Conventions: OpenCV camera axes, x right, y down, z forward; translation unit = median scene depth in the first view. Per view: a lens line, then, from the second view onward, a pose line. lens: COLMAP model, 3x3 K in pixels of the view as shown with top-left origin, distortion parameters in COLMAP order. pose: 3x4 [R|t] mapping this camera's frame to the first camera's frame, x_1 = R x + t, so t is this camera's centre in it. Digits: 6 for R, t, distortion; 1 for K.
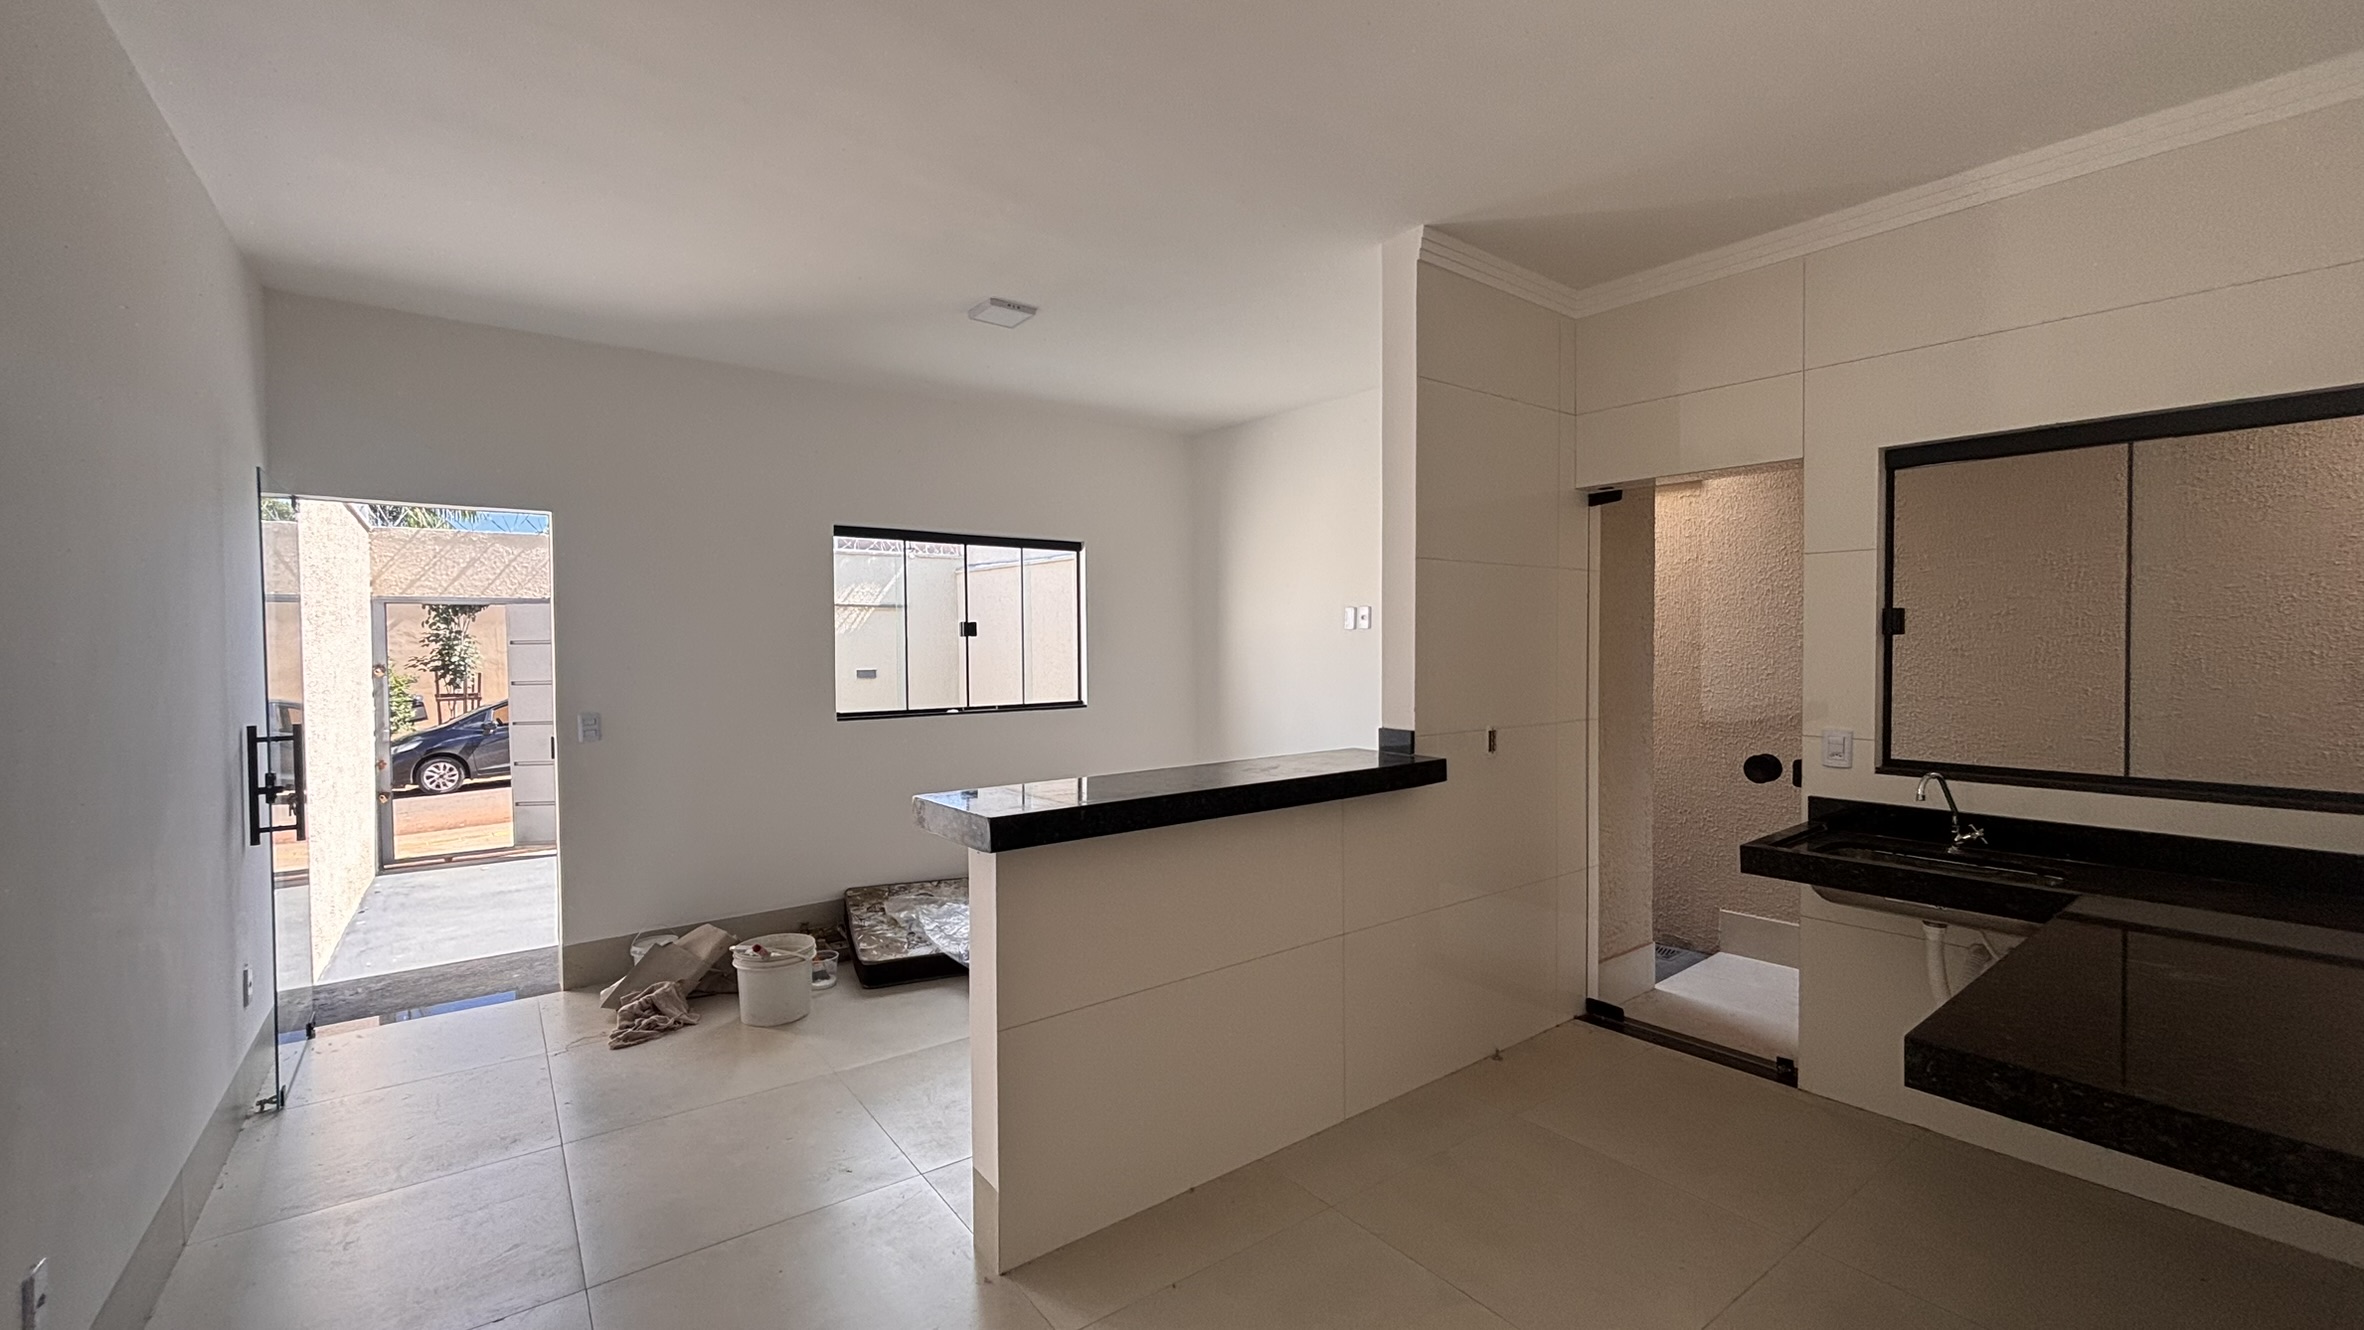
lens RADIAL K [[980.9, 0, 1182.0], [0, 980.9, 665.0], [0, 0, 1]] dist [0.010015, -0.000318]
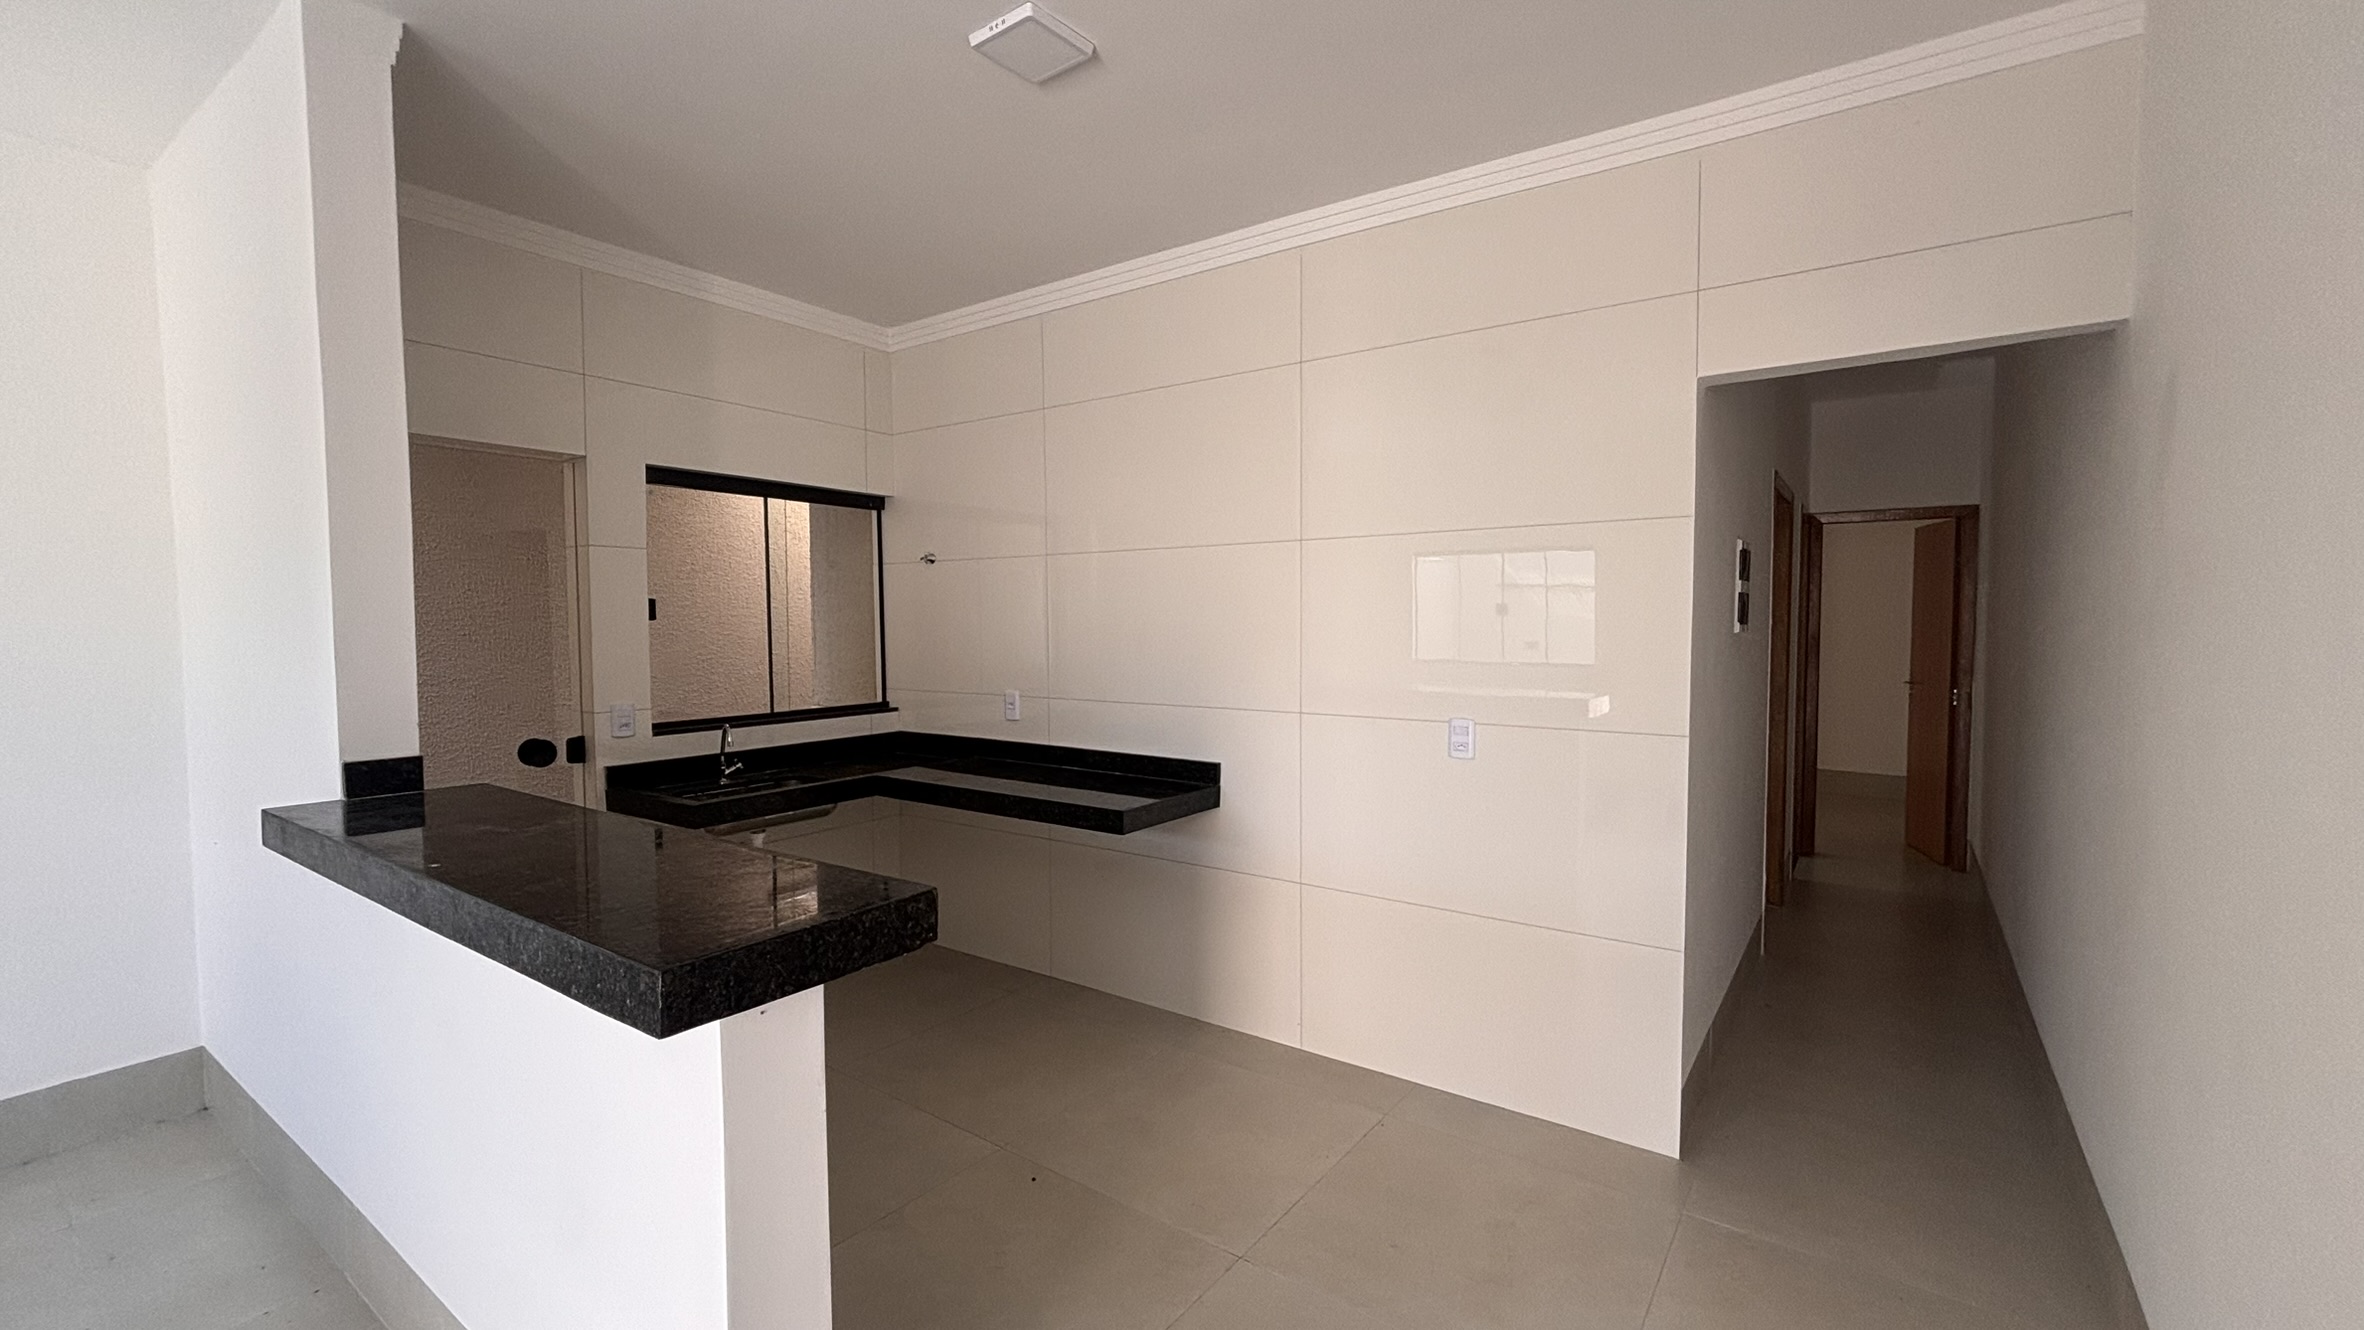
lens RADIAL K [[980.9, 0, 1182.0], [0, 980.9, 665.0], [0, 0, 1]] dist [0.010015, -0.000318]
pose [[-0.300463, -0.034671, 0.953163, -0.671117], [0.031501, 0.998433, 0.046248, -0.012635], [-0.953273, 0.043921, -0.298900, 0.793141]]
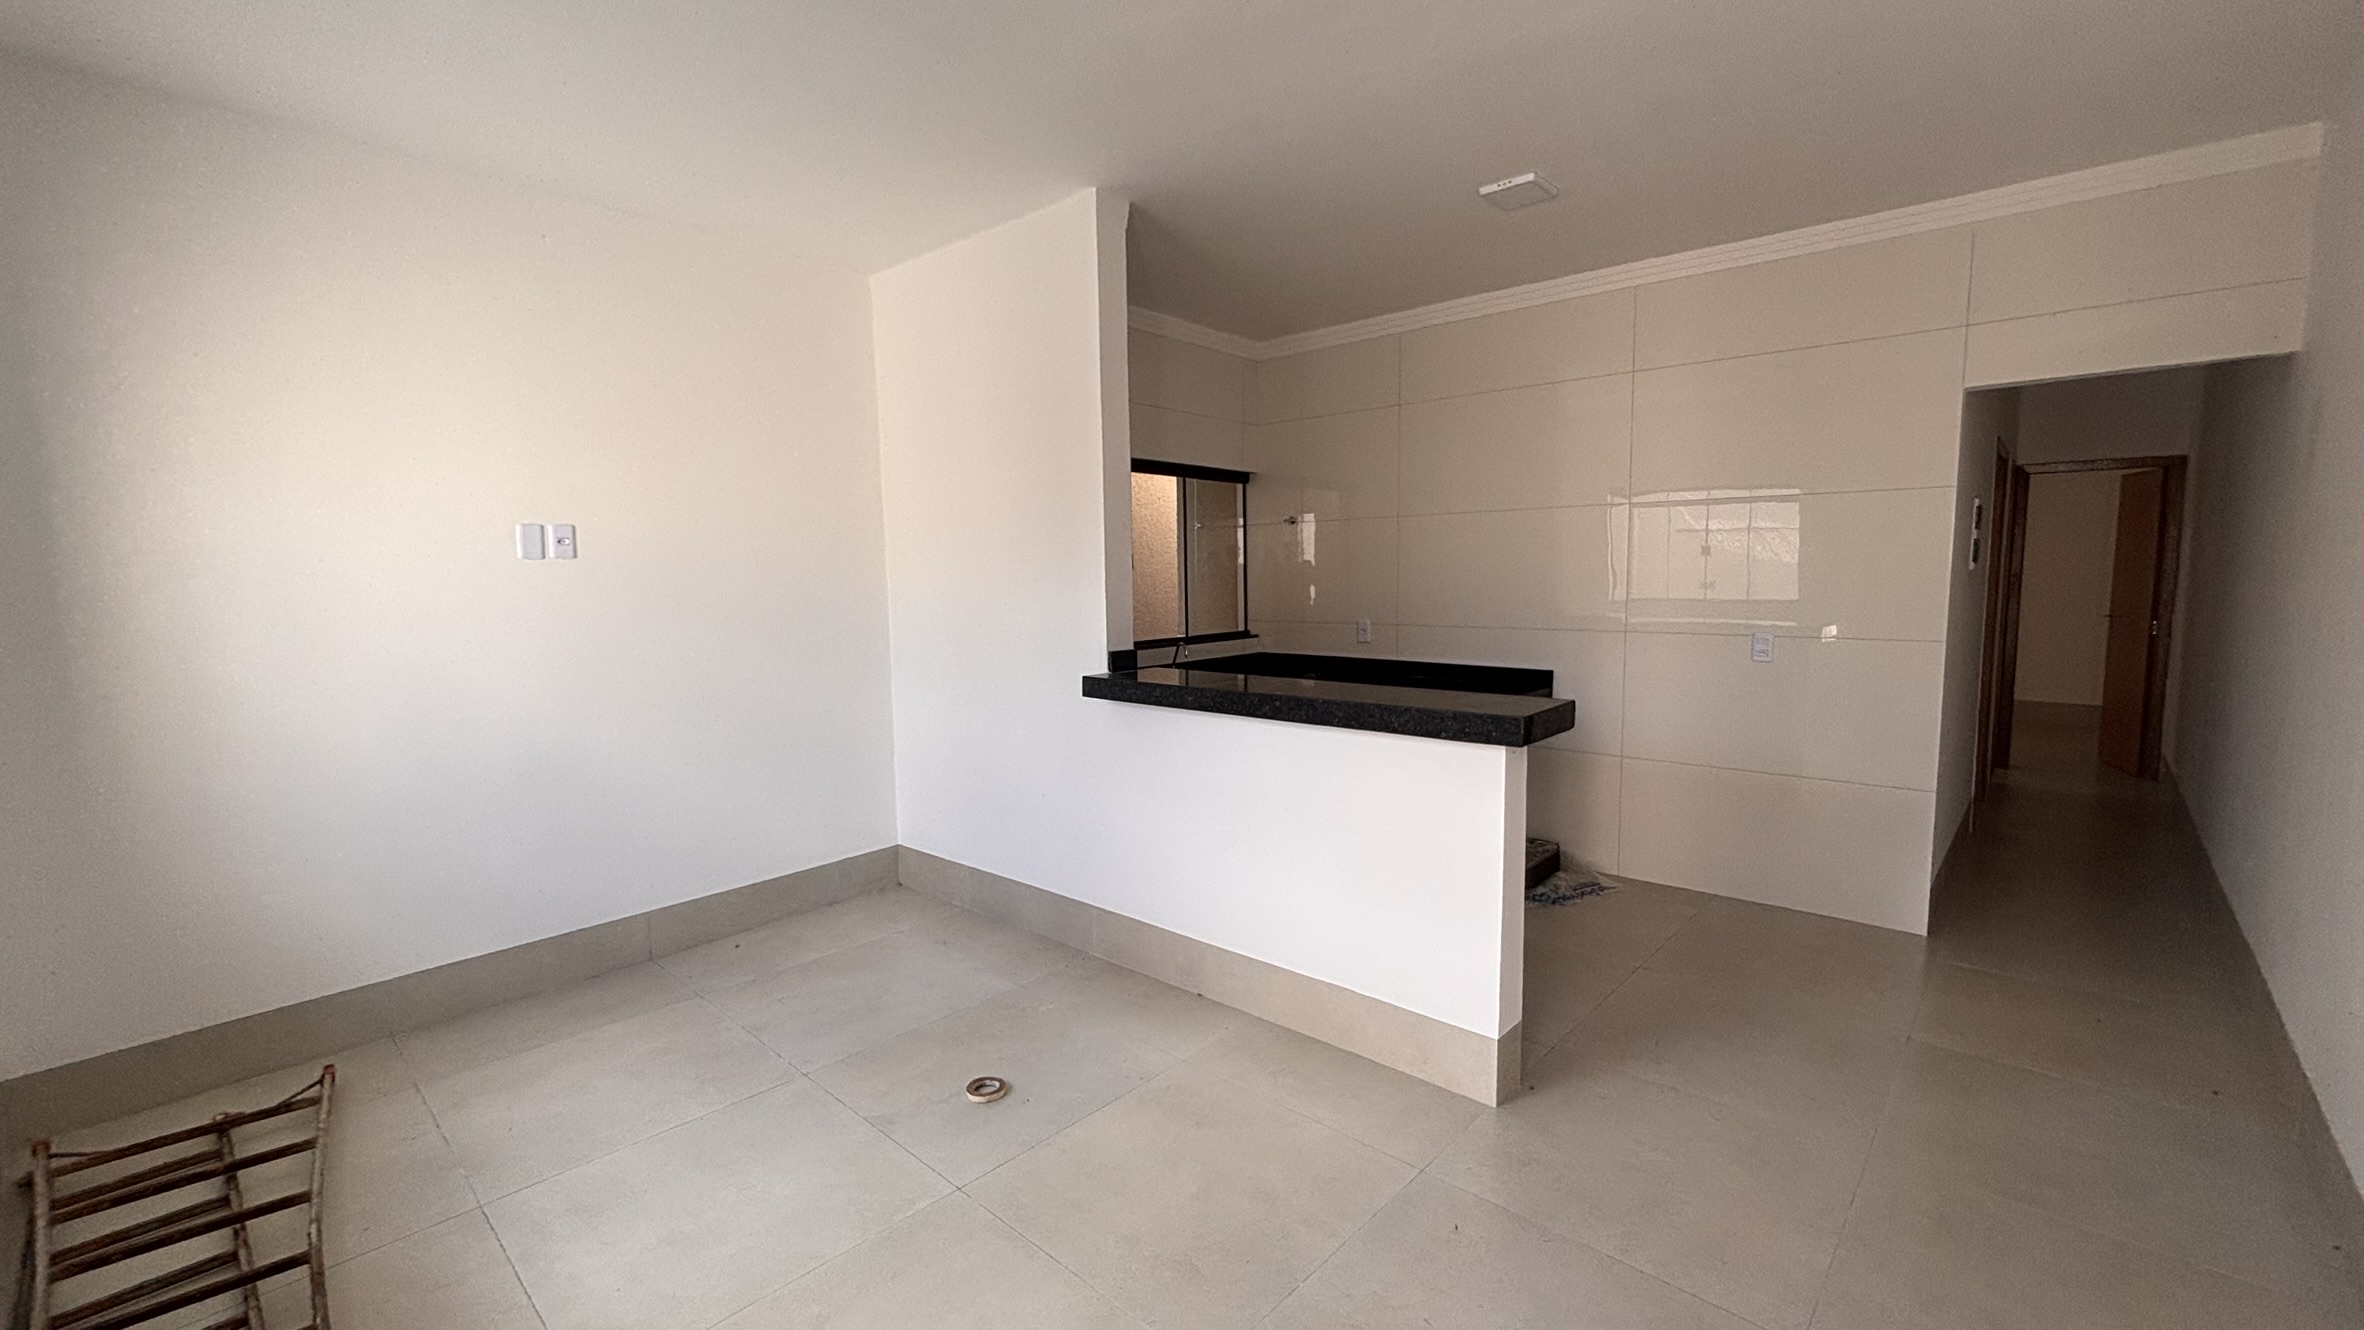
lens RADIAL K [[980.9, 0, 1182.0], [0, 980.9, 665.0], [0, 0, 1]] dist [0.010015, -0.000318]
pose [[-0.191529, -0.083846, 0.977899, -0.796157], [0.040649, 0.994812, 0.093258, -0.015828], [-0.980645, 0.057612, -0.187127, 0.973633]]
